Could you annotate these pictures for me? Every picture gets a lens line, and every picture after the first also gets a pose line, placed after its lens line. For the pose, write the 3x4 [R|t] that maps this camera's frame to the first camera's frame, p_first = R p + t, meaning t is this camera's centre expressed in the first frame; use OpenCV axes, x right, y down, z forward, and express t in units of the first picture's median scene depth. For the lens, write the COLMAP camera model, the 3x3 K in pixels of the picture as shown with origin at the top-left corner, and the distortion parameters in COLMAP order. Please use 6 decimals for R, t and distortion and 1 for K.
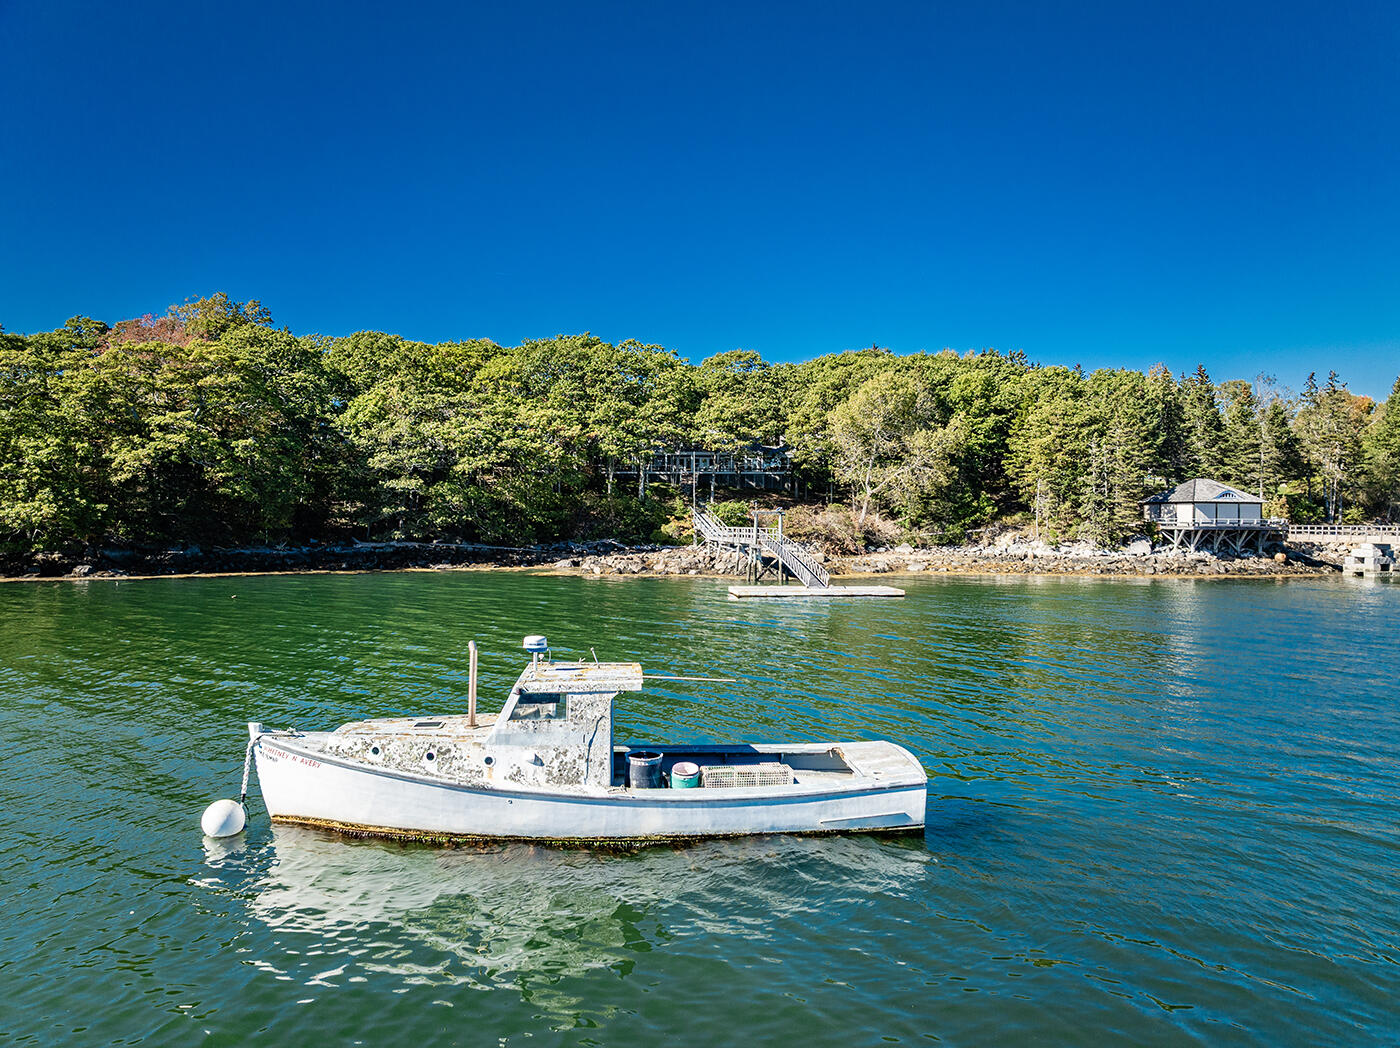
lens RADIAL K [[999.9, 0, 707.4], [0, 999.9, 517.2], [0, 0, 1]] dist [-0.031864, 0.018800]
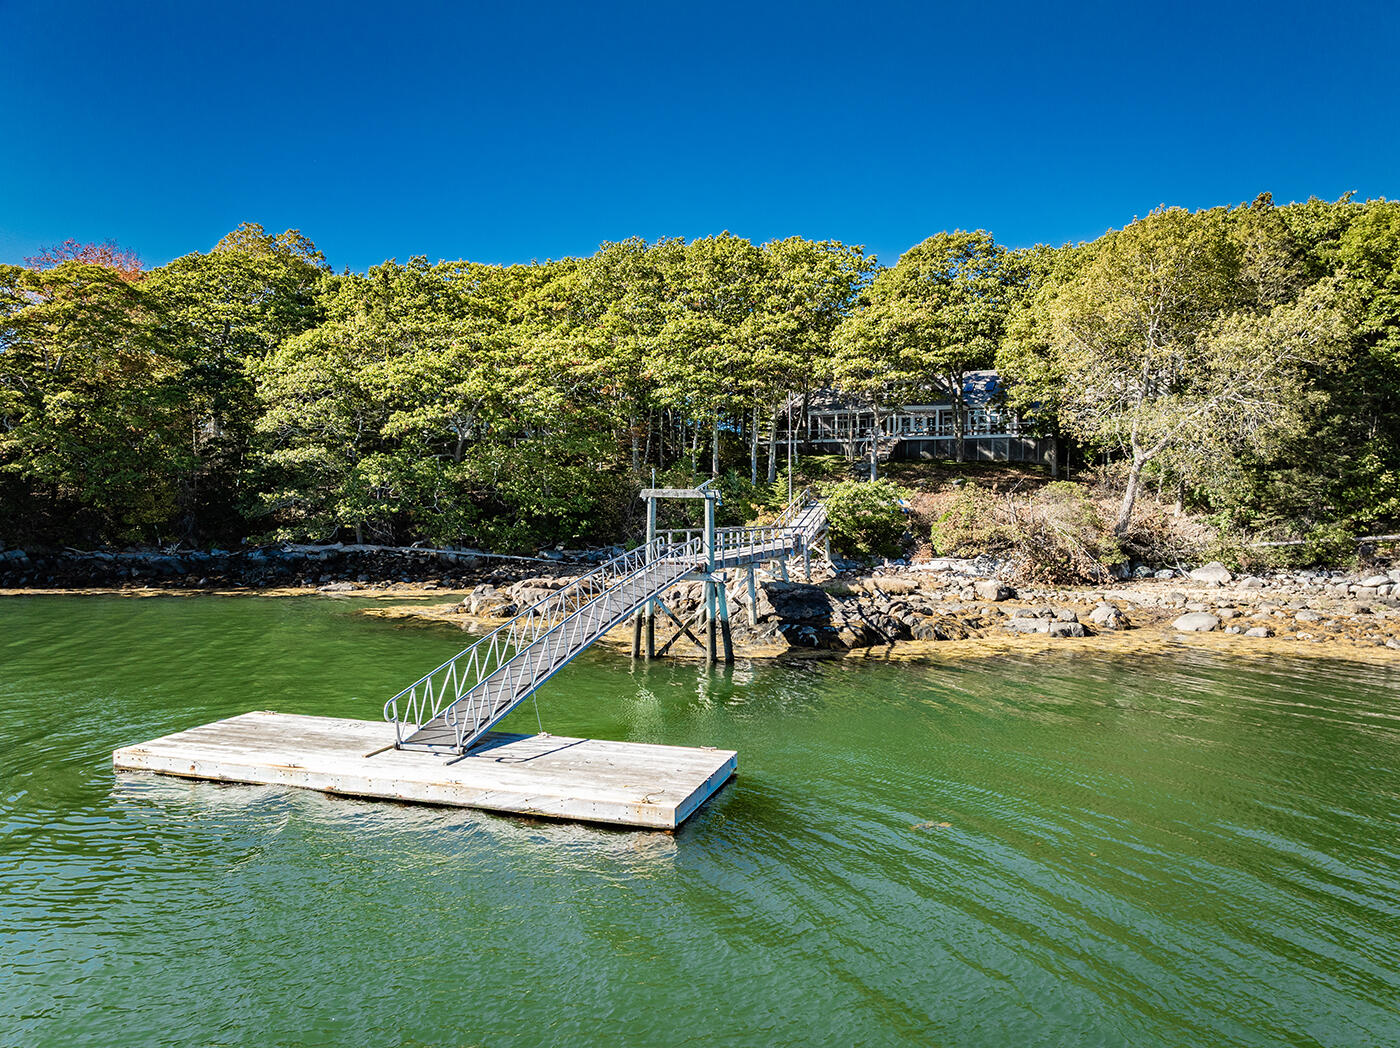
lens RADIAL K [[999.9, 0, 696.9], [0, 999.9, 522.9], [0, 0, 1]] dist [-0.031864, 0.018800]
pose [[0.905473, 0.005832, -0.424363, 0.181496], [-0.001028, 0.999933, 0.011548, 0.002021], [0.424402, -0.010020, 0.905419, 0.478989]]
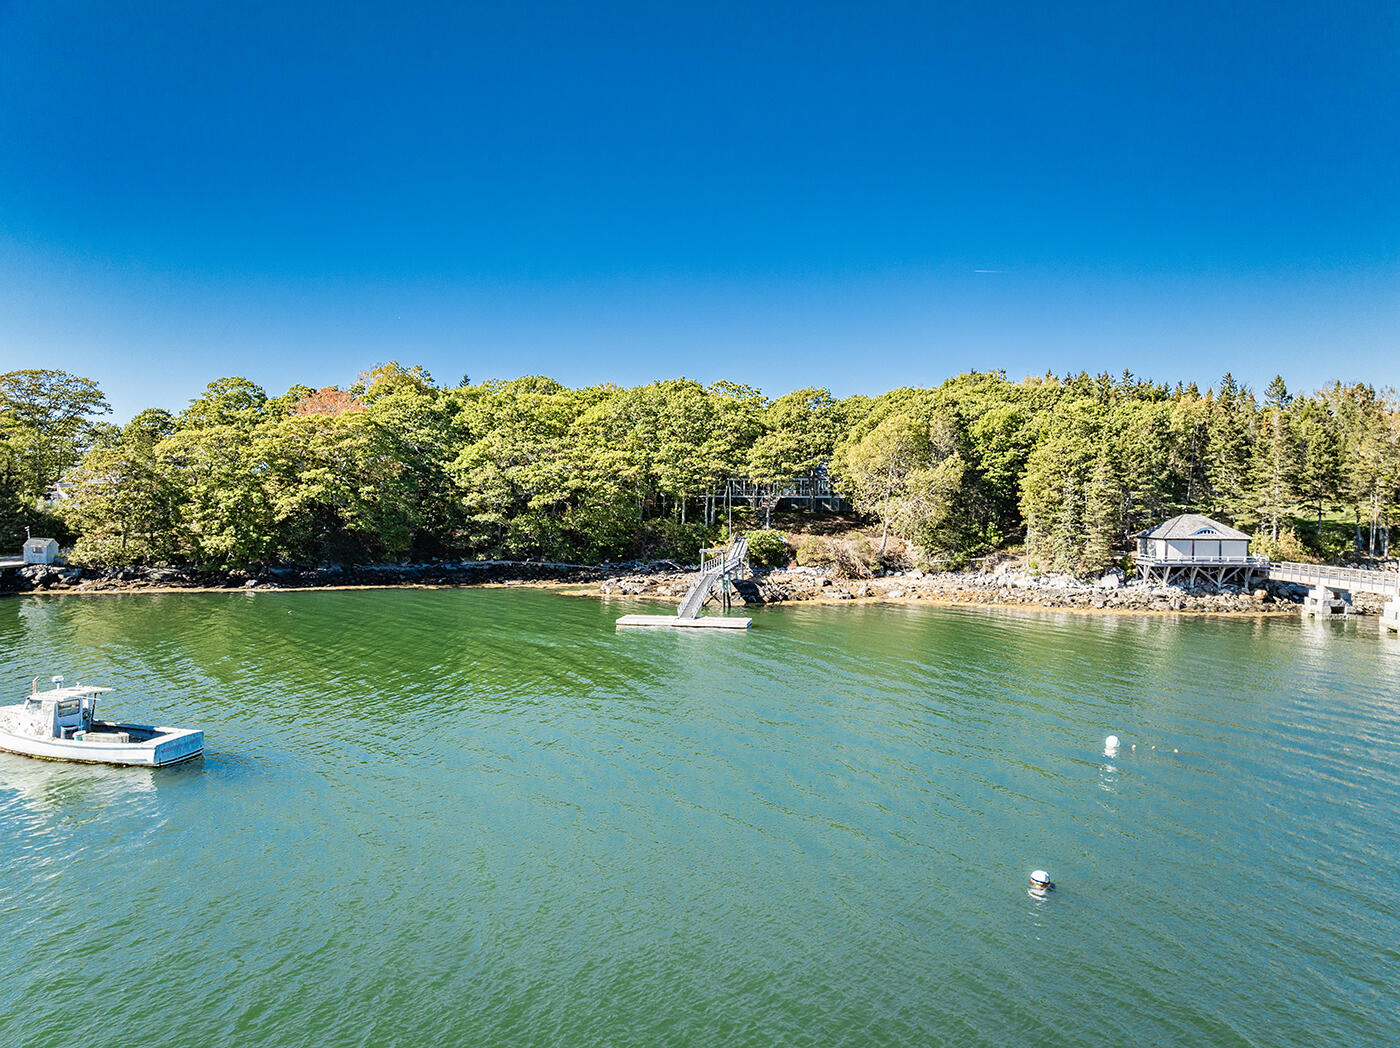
lens RADIAL K [[999.9, 0, 701.0], [0, 999.9, 527.6], [0, 0, 1]] dist [-0.031864, 0.018800]
pose [[0.952622, 0.009781, -0.304000, 0.316779], [-0.002361, 0.999690, 0.024766, -0.047877], [0.304149, -0.022875, 0.952350, -0.128935]]
